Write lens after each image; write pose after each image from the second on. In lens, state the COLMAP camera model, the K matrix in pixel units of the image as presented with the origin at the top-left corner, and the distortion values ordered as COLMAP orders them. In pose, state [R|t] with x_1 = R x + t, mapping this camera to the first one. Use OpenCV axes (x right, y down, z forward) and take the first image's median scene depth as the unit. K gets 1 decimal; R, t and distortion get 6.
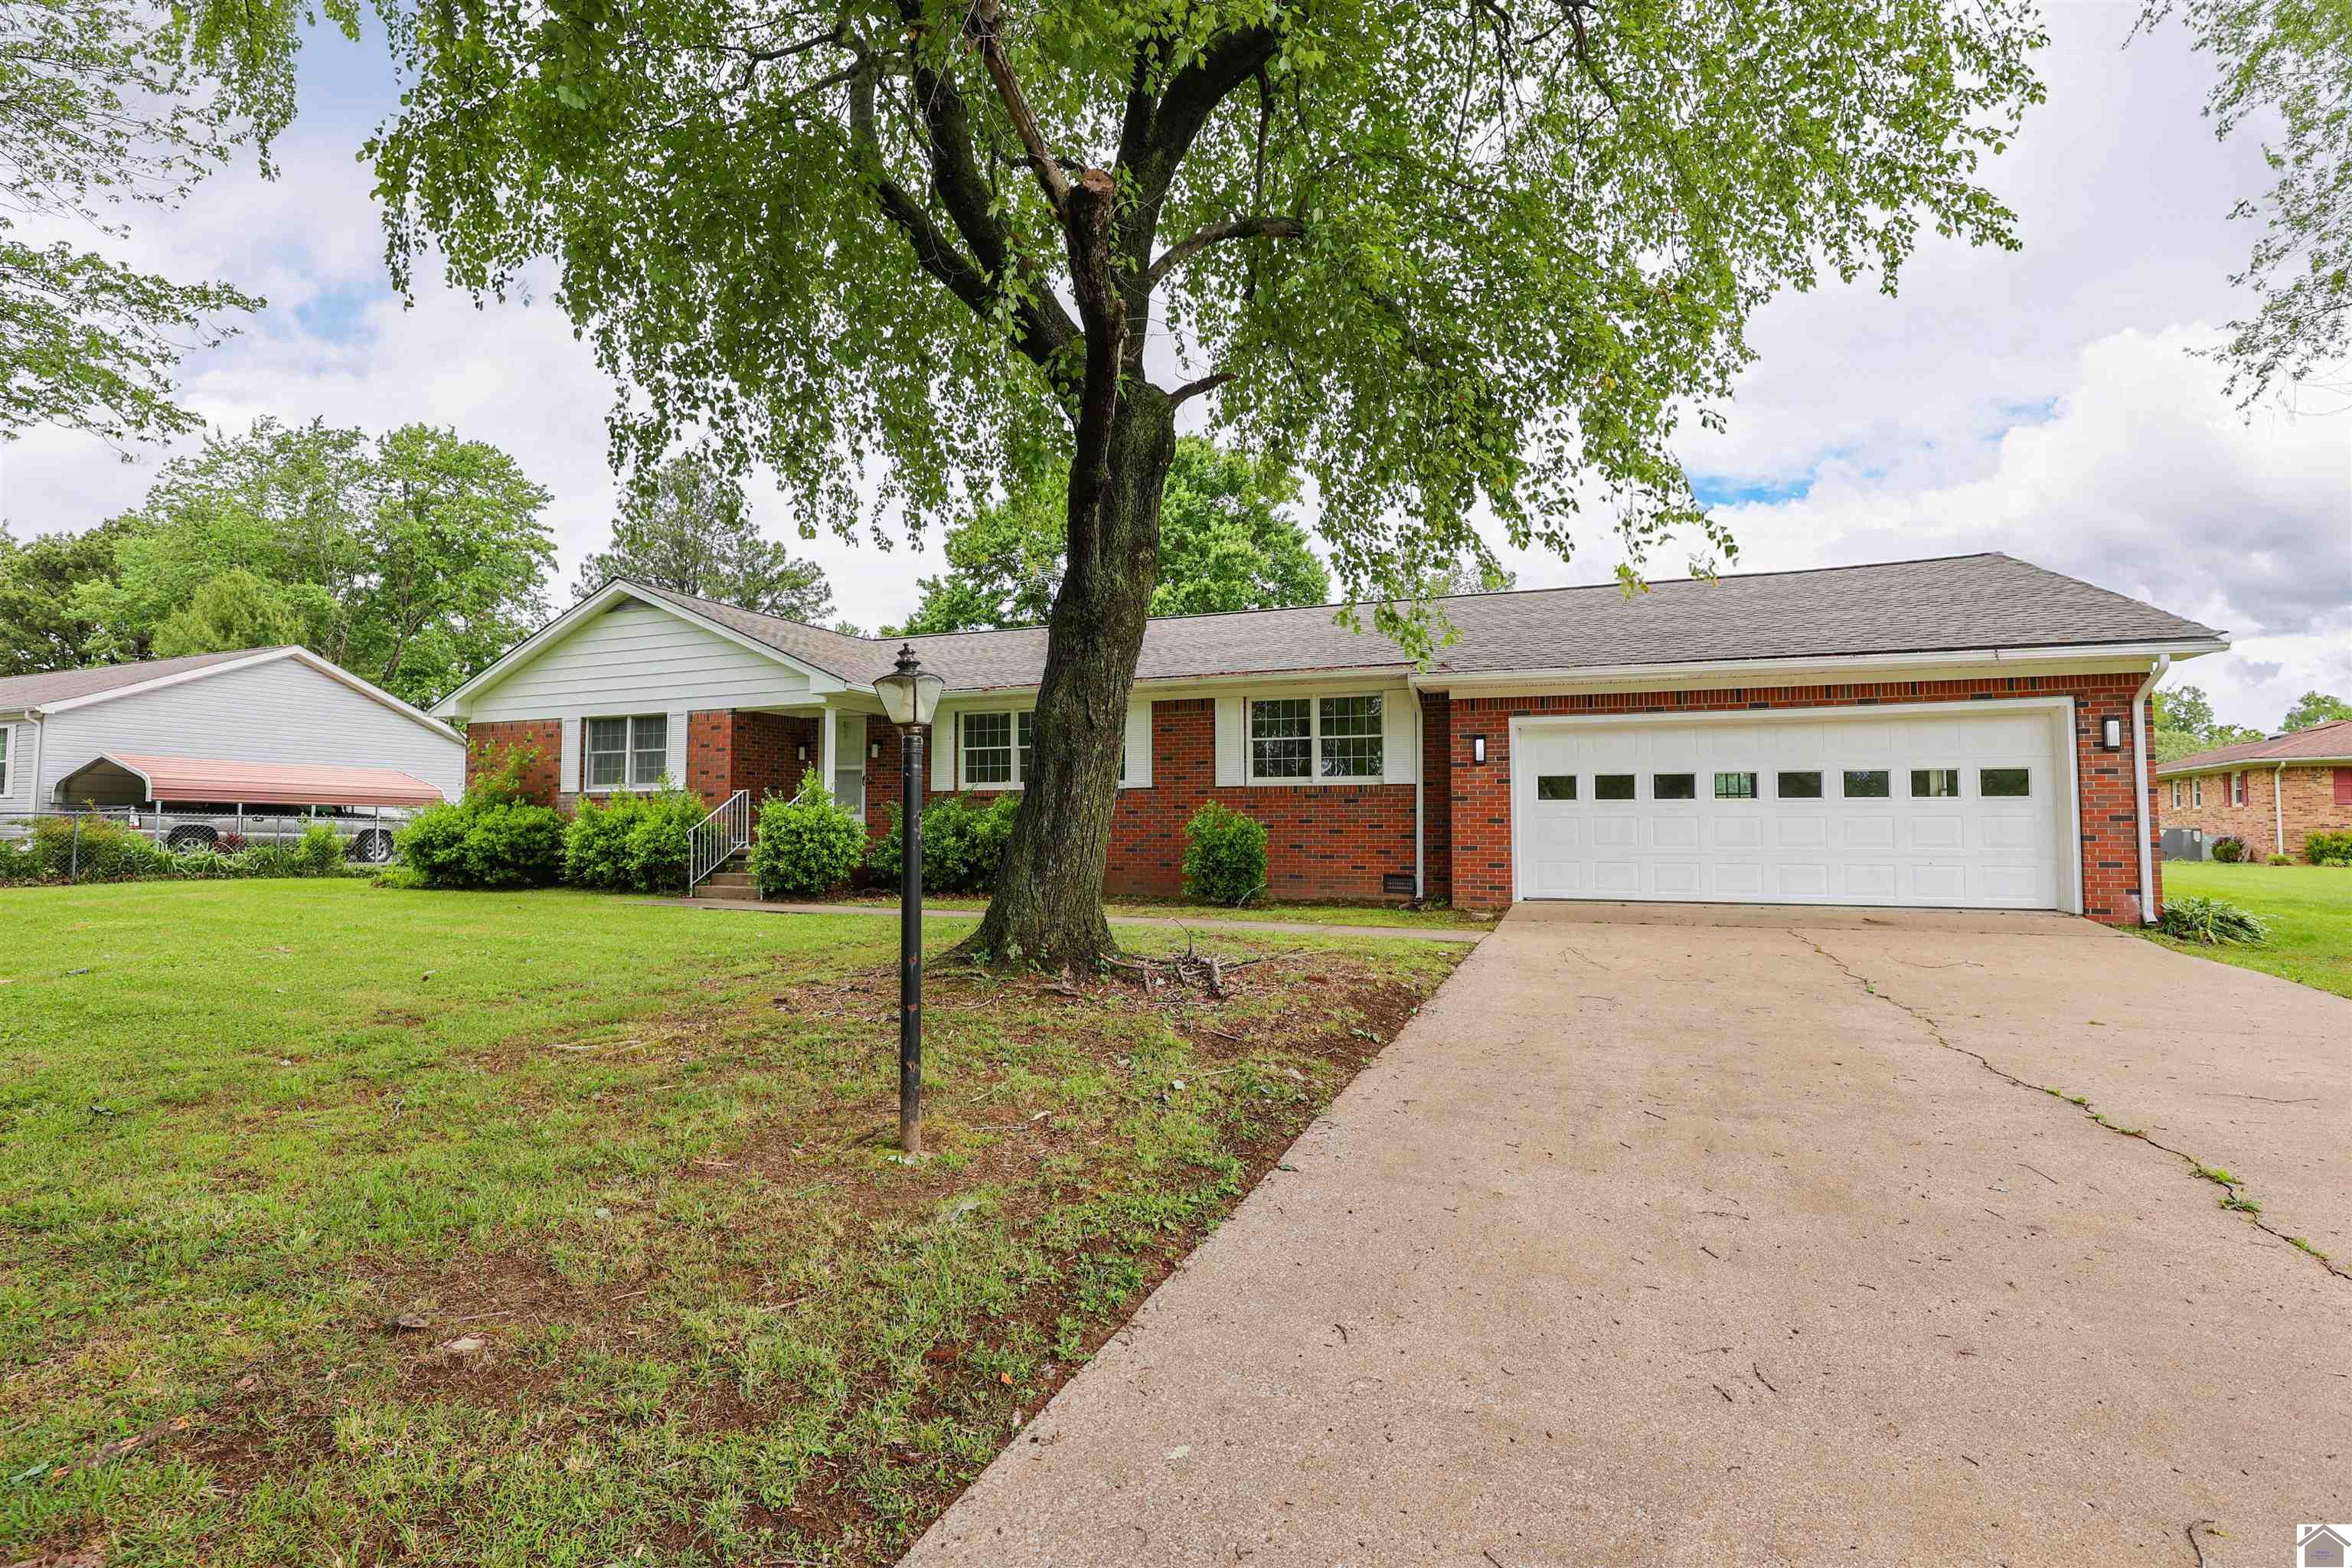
lens RADIAL K [[1073.8, 0, 1176.0], [0, 1073.8, 784.0], [0, 0, 1]] dist [-0.026568, 0.001273]
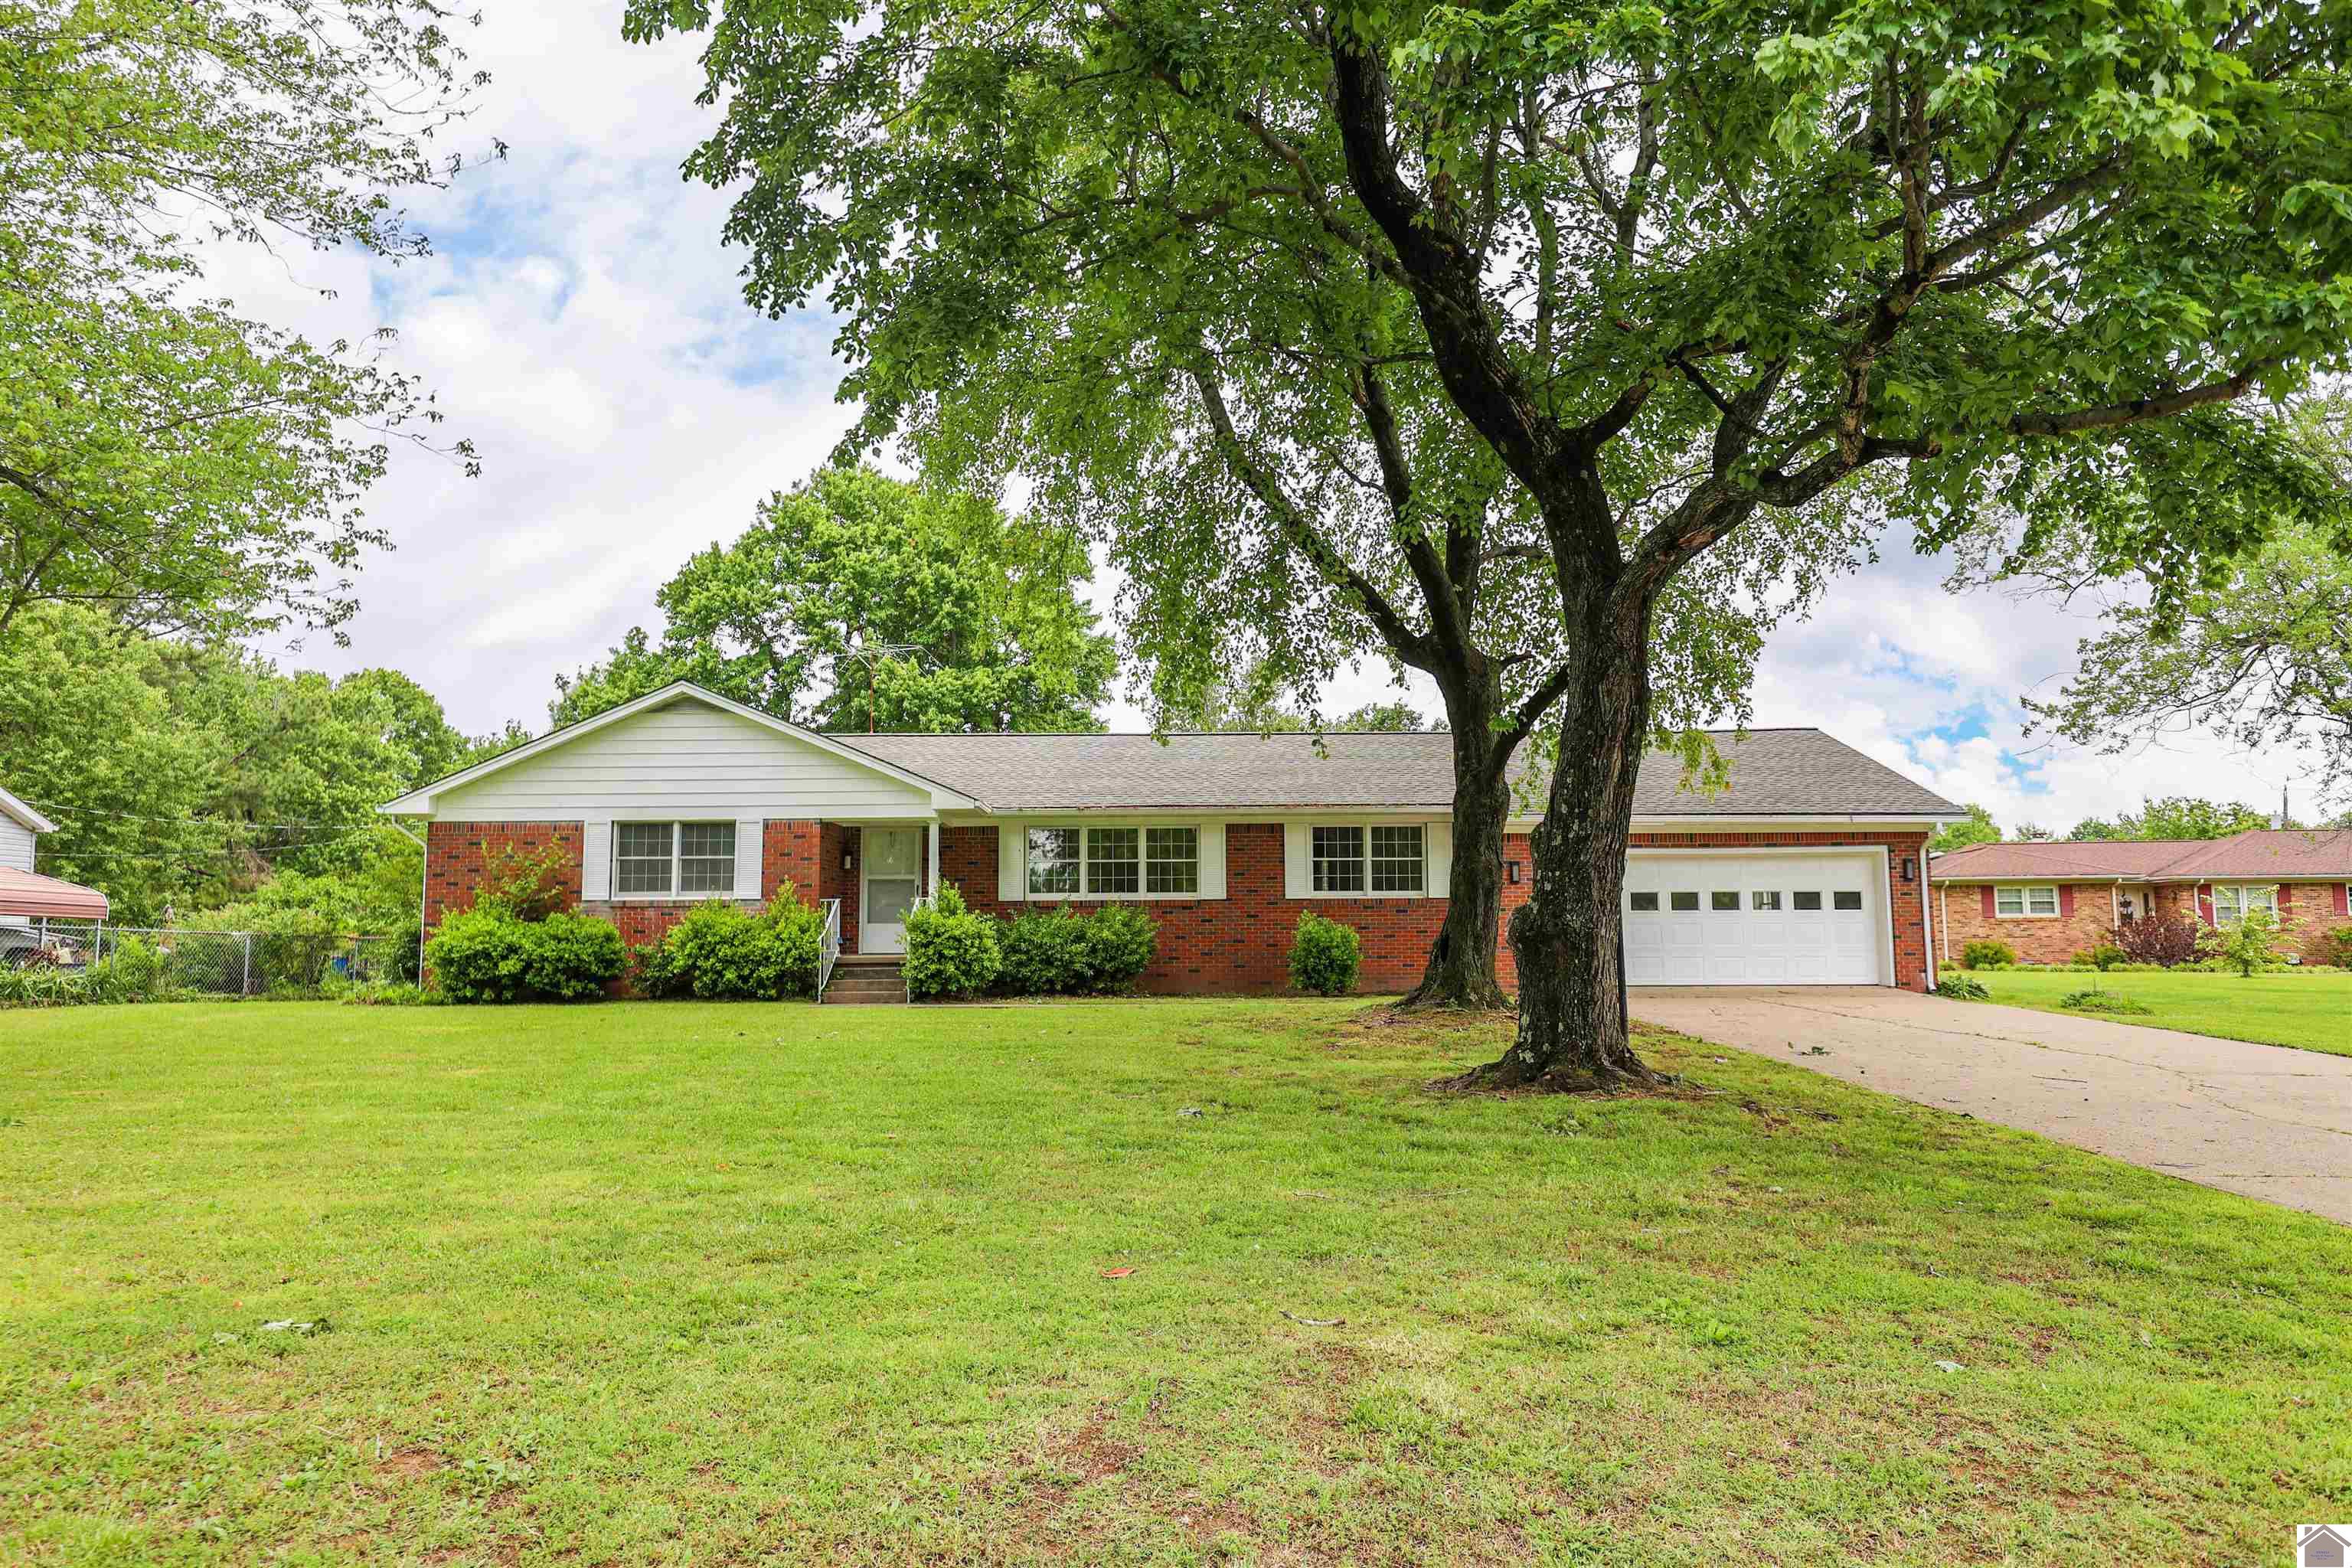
lens RADIAL K [[1548.6, 0, 1176.0], [0, 1548.6, 784.0], [0, 0, 1]] dist [0.003405, -0.000468]
pose [[0.929328, 0.032926, 0.367784, -0.701963], [-0.007977, 0.997574, -0.069152, -0.004645], [-0.369168, 0.061331, 0.927337, -0.538336]]
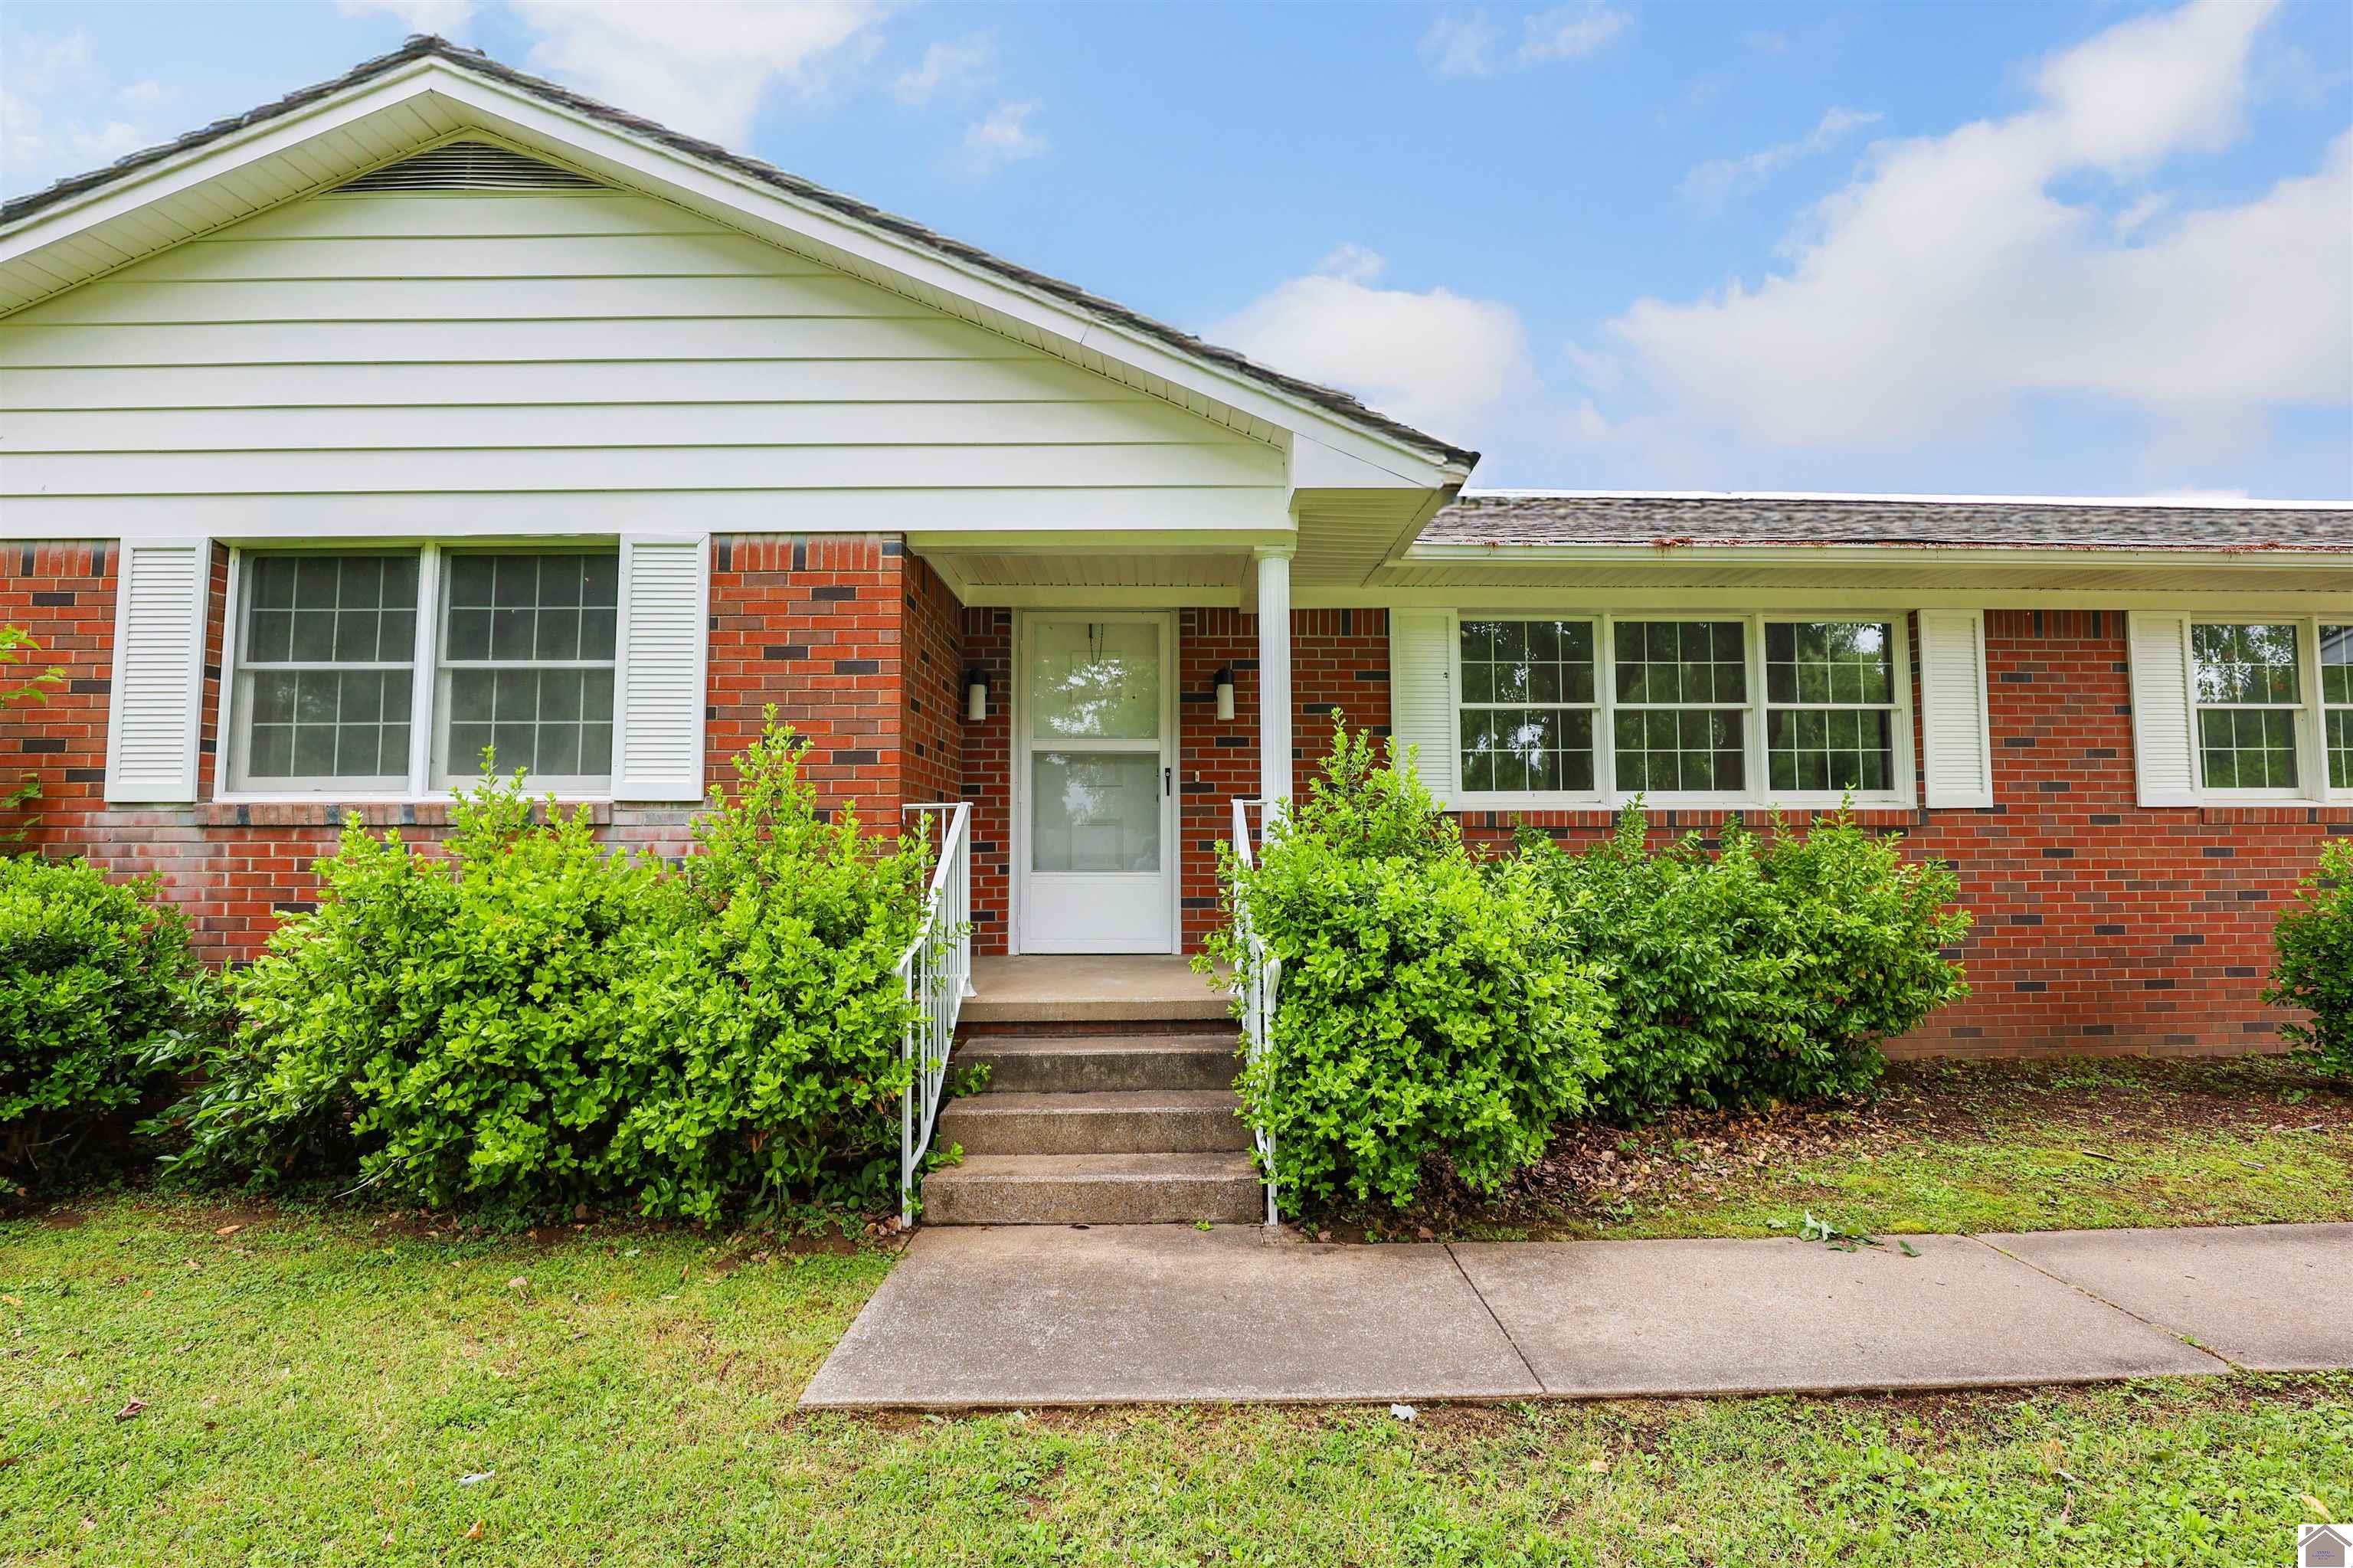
lens RADIAL K [[1074.3, 0, 1176.5], [0, 1074.3, 784.0], [0, 0, 1]] dist [-0.026568, 0.001273]
pose [[0.919213, 0.018661, 0.393318, -0.504269], [-0.011314, 0.999716, -0.020991, 0.006561], [-0.393598, 0.014845, 0.919163, 0.752015]]
